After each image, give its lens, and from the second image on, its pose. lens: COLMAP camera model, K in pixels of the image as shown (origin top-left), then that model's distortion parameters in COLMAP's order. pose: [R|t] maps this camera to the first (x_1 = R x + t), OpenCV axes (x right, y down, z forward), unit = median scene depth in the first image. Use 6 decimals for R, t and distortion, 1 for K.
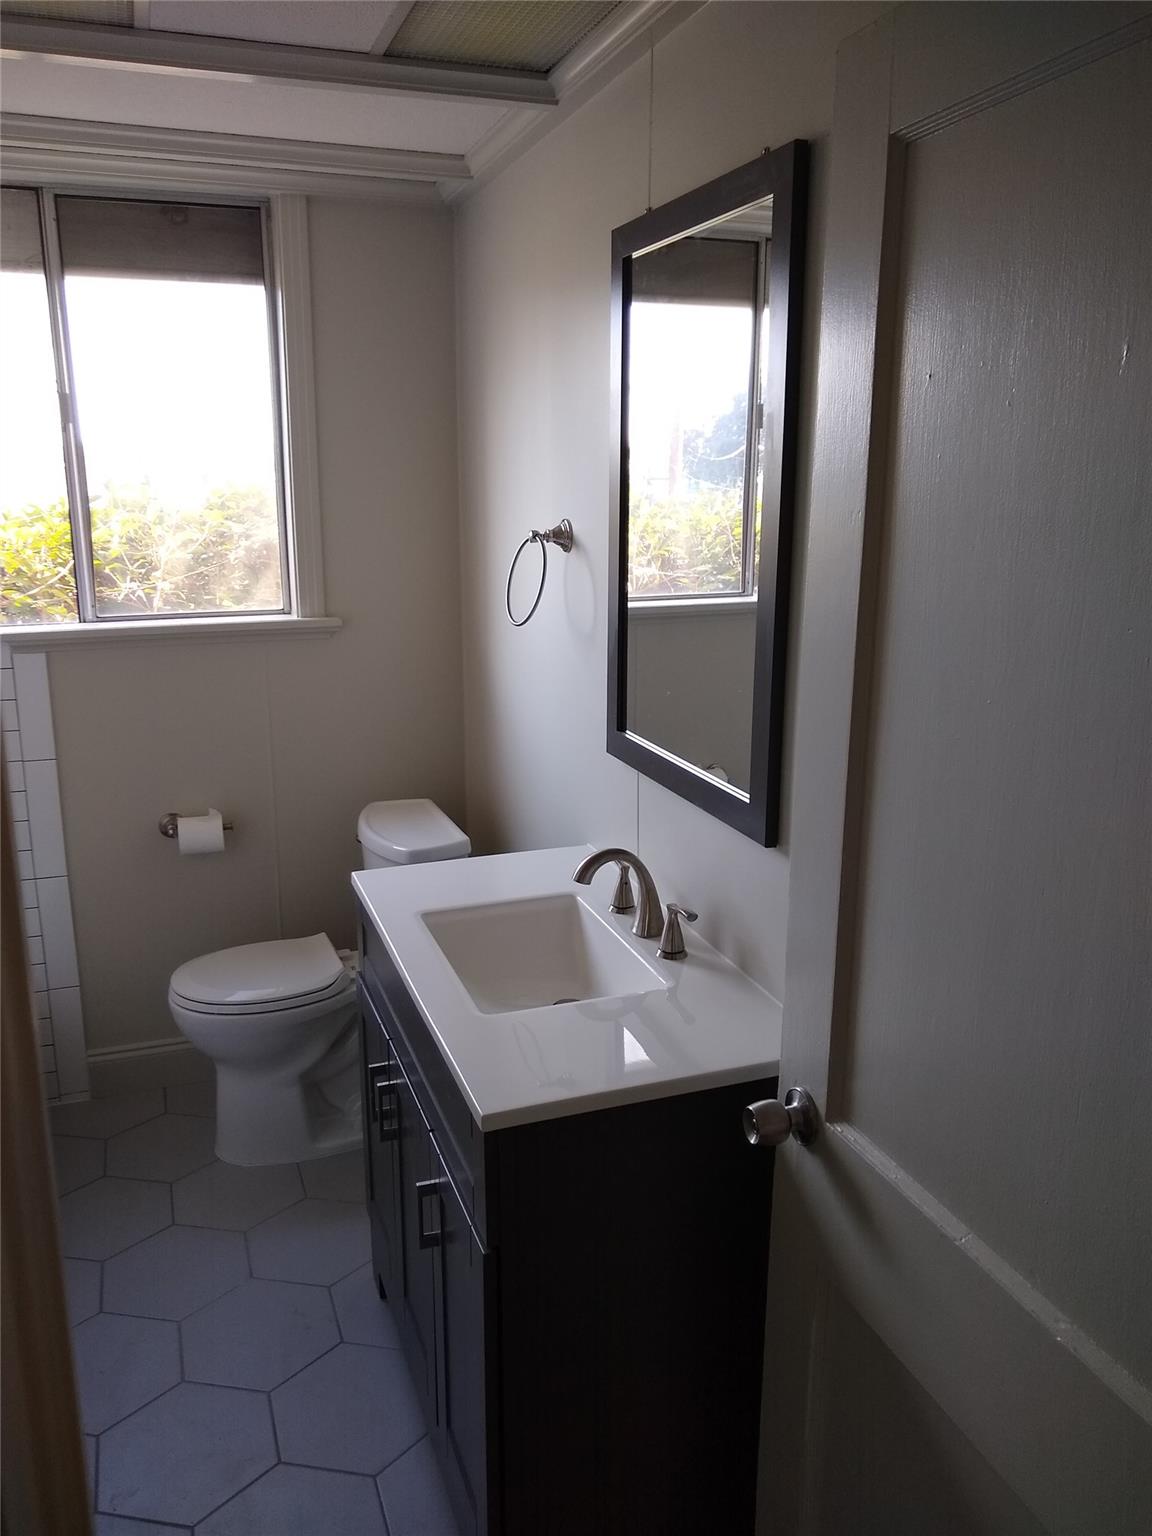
lens RADIAL K [[1207.2, 0, 575.6], [0, 1207.2, 765.3], [0, 0, 1]] dist [0.000608, -0.002251]
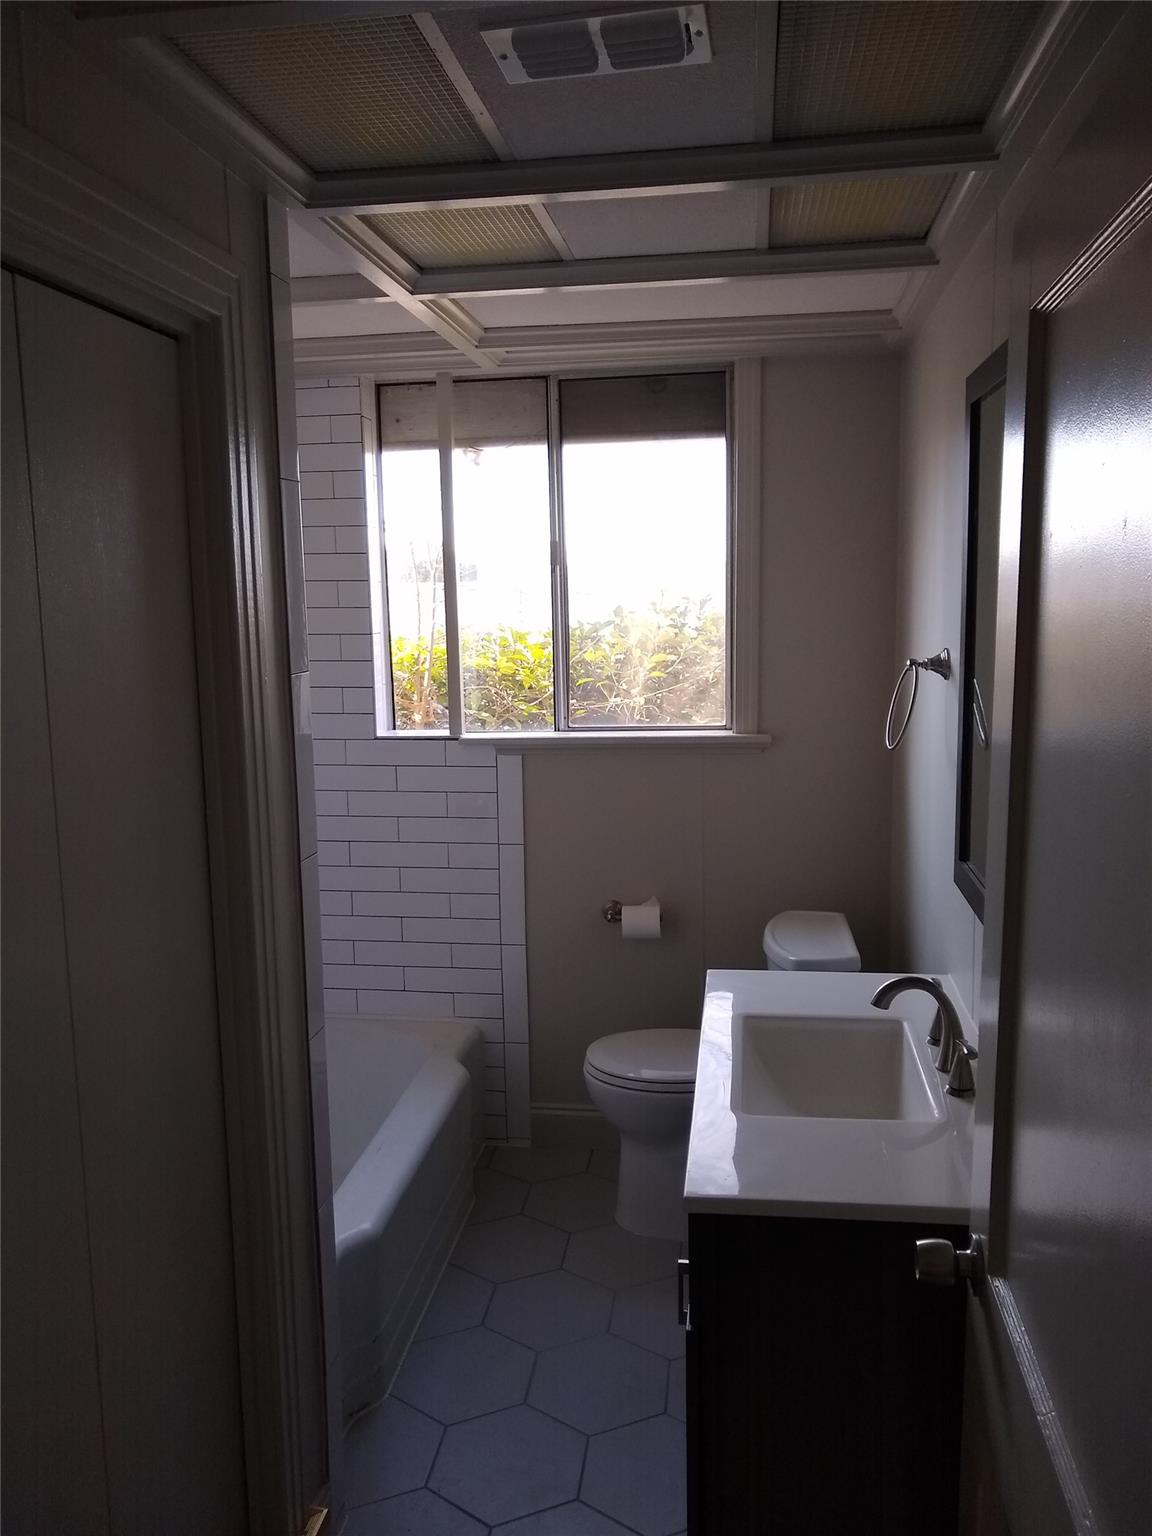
lens RADIAL K [[1207.2, 0, 570.6], [0, 1207.2, 768.9], [0, 0, 1]] dist [0.000608, -0.002251]
pose [[0.886013, 0.049278, -0.461035, 0.151176], [-0.088443, 0.994041, -0.063721, -0.009001], [0.455148, 0.097233, 0.885091, -0.027811]]
